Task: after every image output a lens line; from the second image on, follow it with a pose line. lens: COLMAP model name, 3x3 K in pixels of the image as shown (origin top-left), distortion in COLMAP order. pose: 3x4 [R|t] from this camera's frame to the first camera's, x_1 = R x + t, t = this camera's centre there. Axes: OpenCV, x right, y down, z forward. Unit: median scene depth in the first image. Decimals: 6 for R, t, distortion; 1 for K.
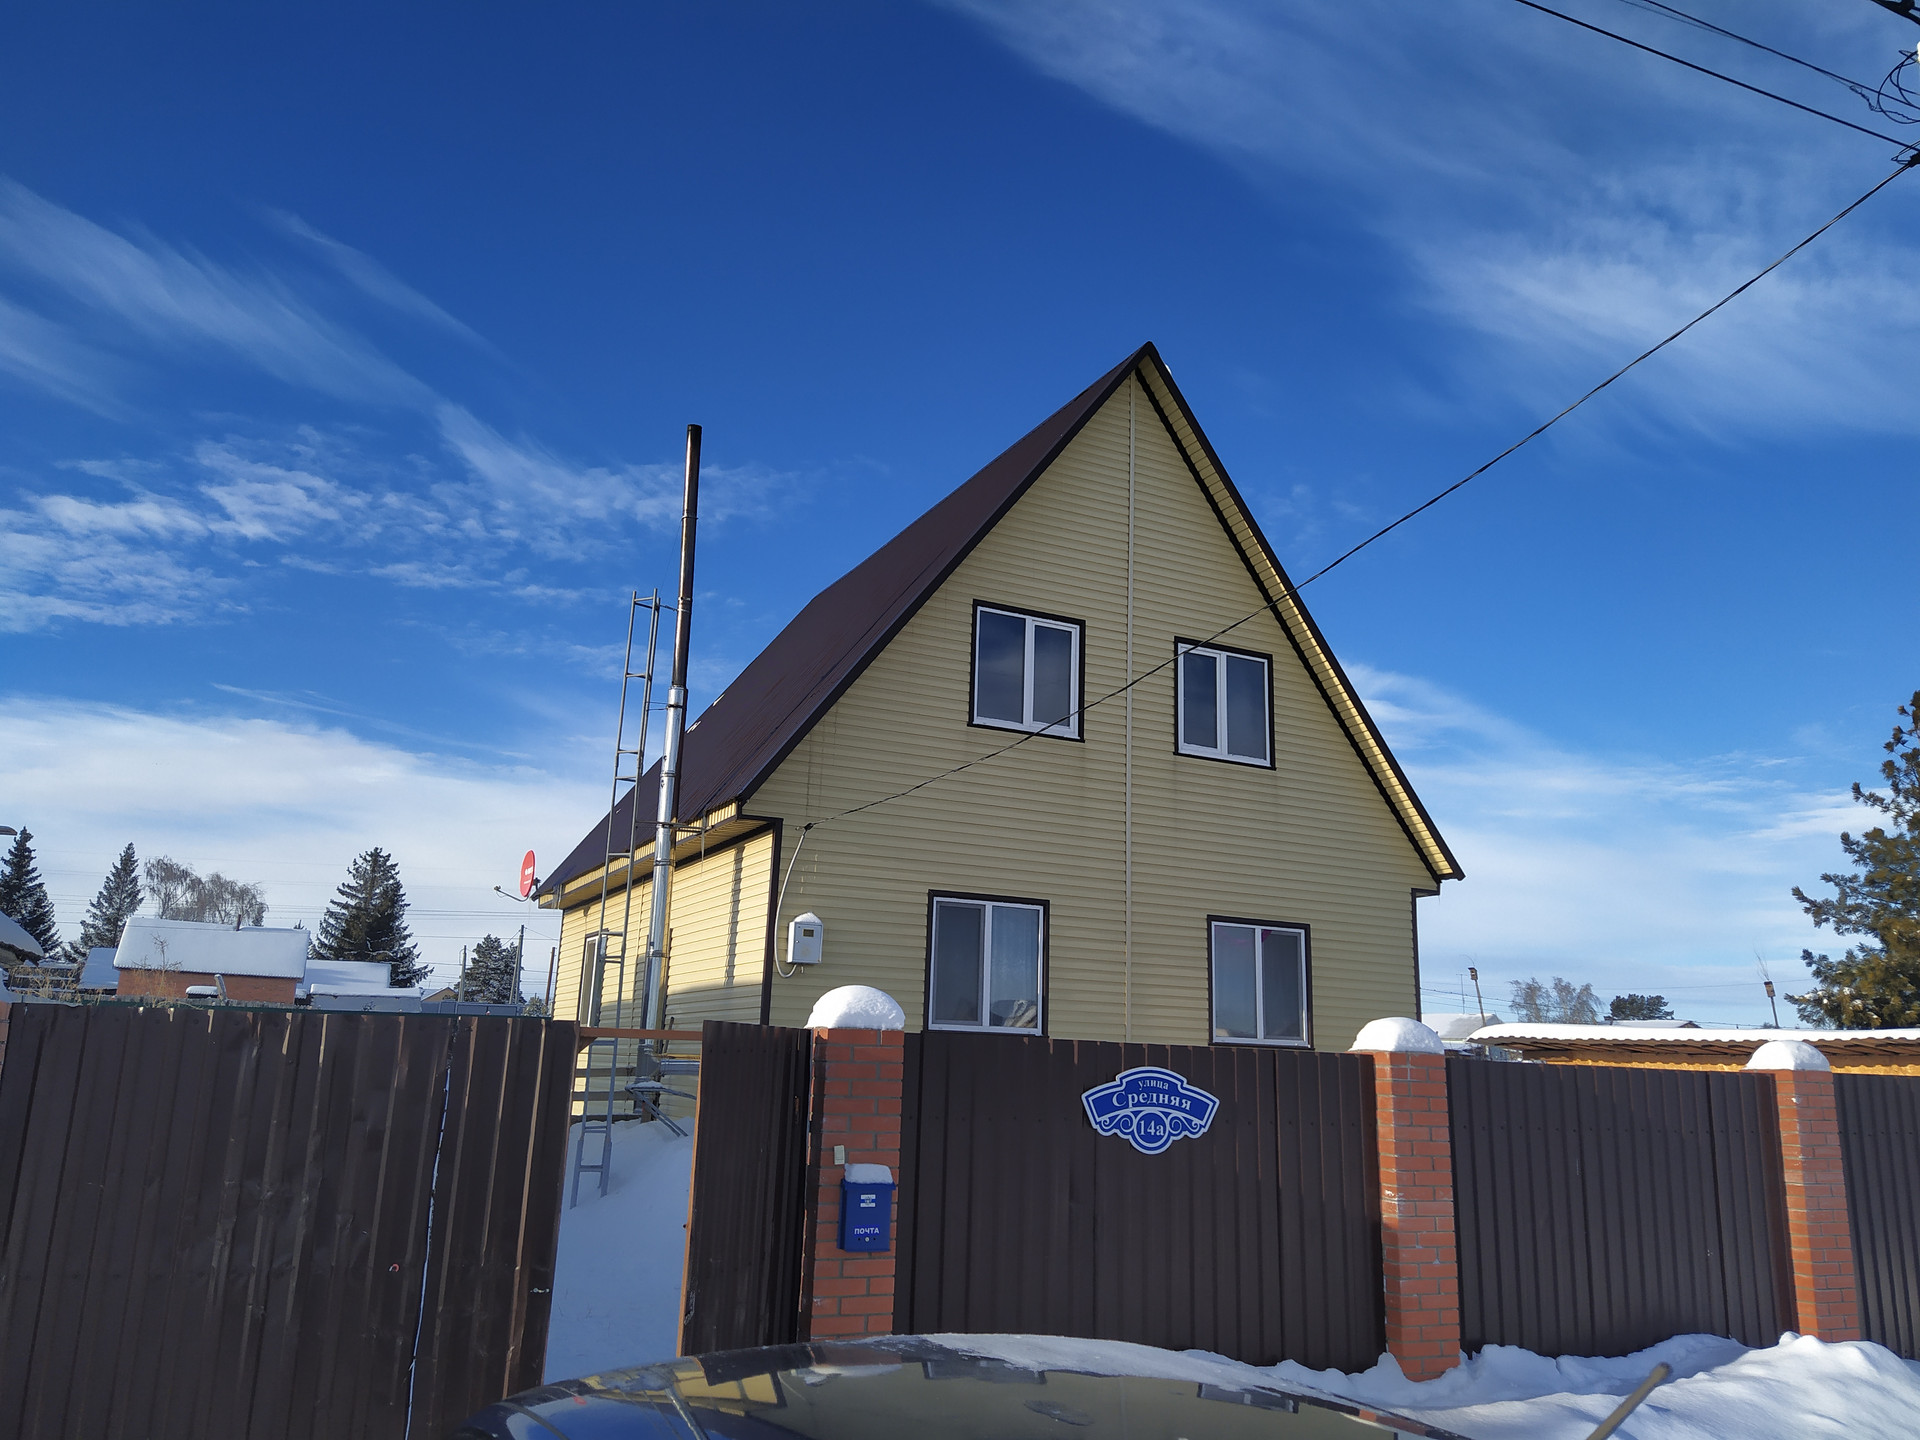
lens RADIAL K [[1414.4, 0, 942.2], [0, 1414.4, 723.6], [0, 0, 1]] dist [0.081030, -0.004318]
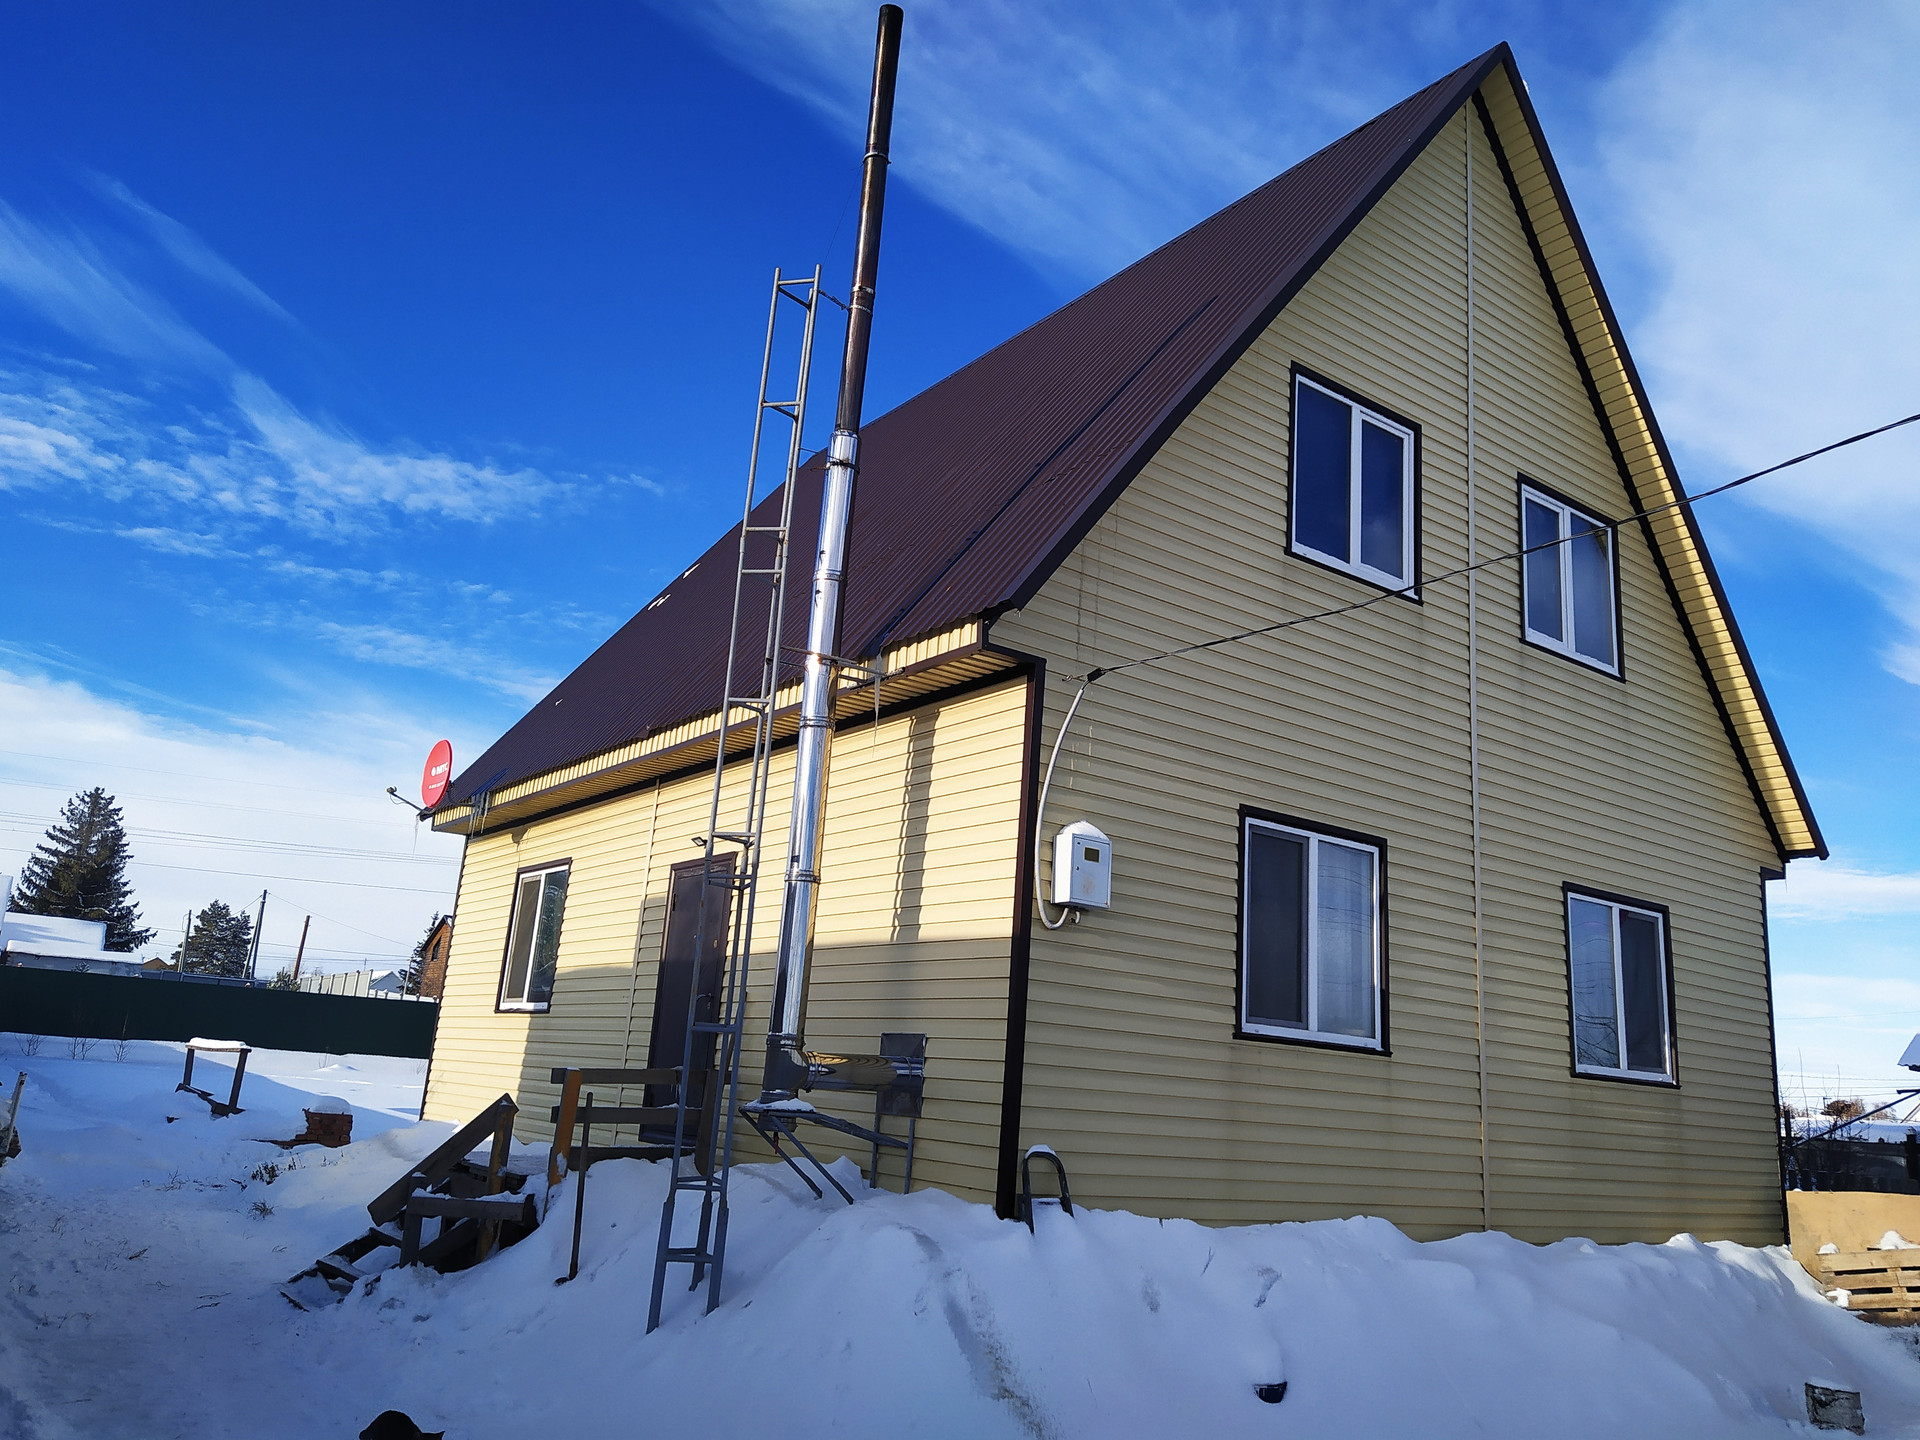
lens RADIAL K [[1433.4, 0, 960.1], [0, 1433.4, 722.2], [0, 0, 1]] dist [0.117283, -0.170020]
pose [[0.983788, 0.079734, 0.160636, -0.205448], [-0.079590, 0.996801, -0.007341, 0.085800], [-0.160707, -0.005563, 0.986986, 0.361736]]
